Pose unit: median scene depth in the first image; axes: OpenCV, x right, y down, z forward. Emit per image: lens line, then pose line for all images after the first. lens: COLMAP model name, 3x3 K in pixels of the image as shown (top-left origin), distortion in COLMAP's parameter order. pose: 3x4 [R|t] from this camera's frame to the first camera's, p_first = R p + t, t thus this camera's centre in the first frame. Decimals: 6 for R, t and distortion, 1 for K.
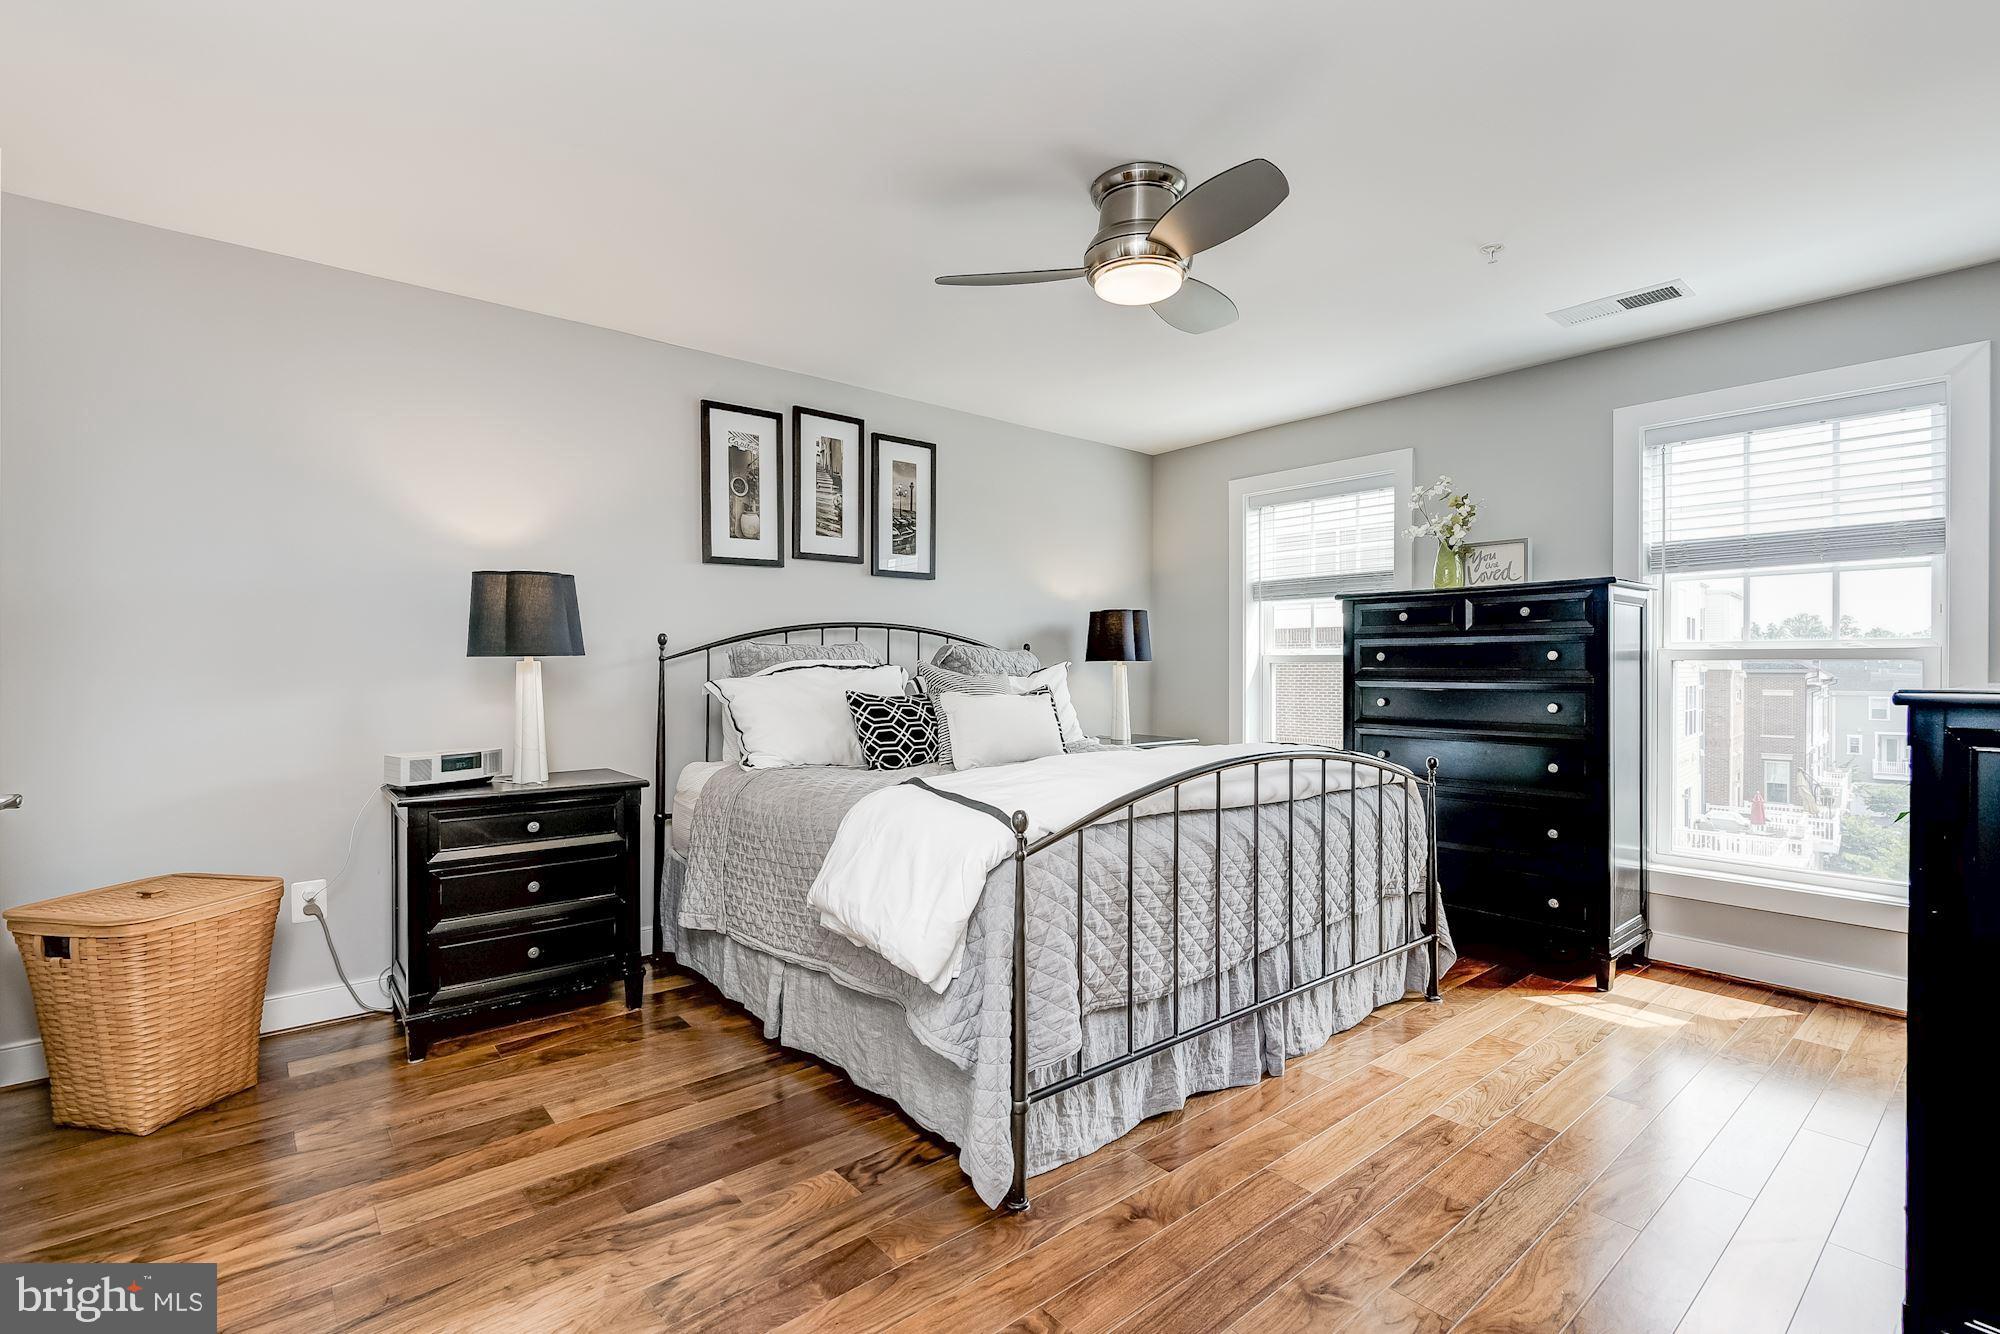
lens RADIAL K [[910.1, 0, 984.9], [0, 910.1, 666.2], [0, 0, 1]] dist [0.017512, -0.008644]
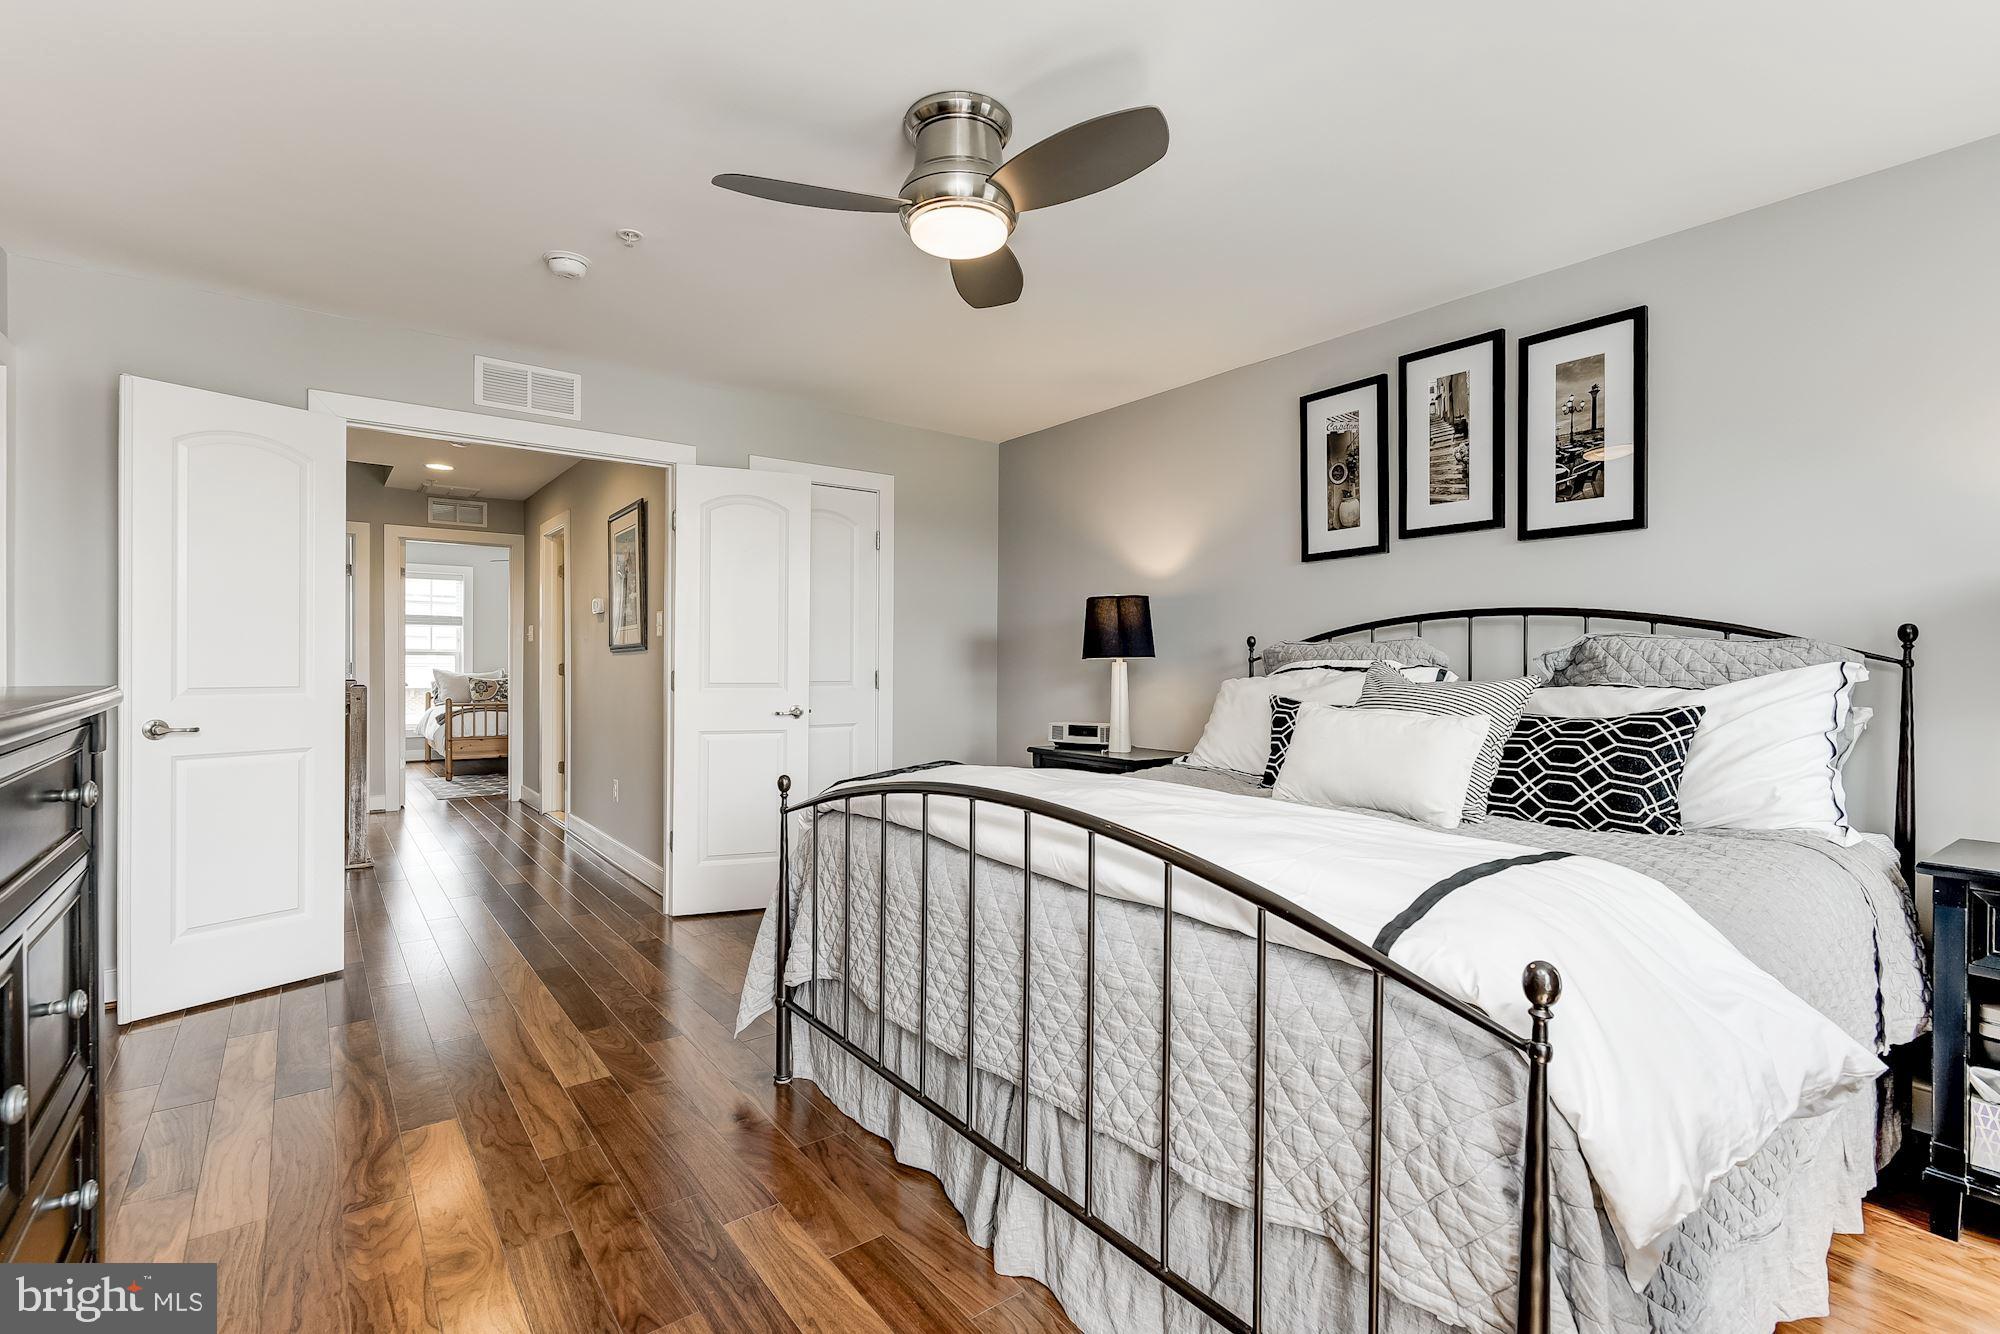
lens RADIAL K [[910.1, 0, 984.9], [0, 910.1, 666.2], [0, 0, 1]] dist [0.017512, -0.008644]
pose [[-0.045361, 0.001704, -0.998969, 0.661628], [-0.008683, 0.999960, 0.002100, -0.000214], [0.998933, 0.008770, -0.045344, 0.673727]]
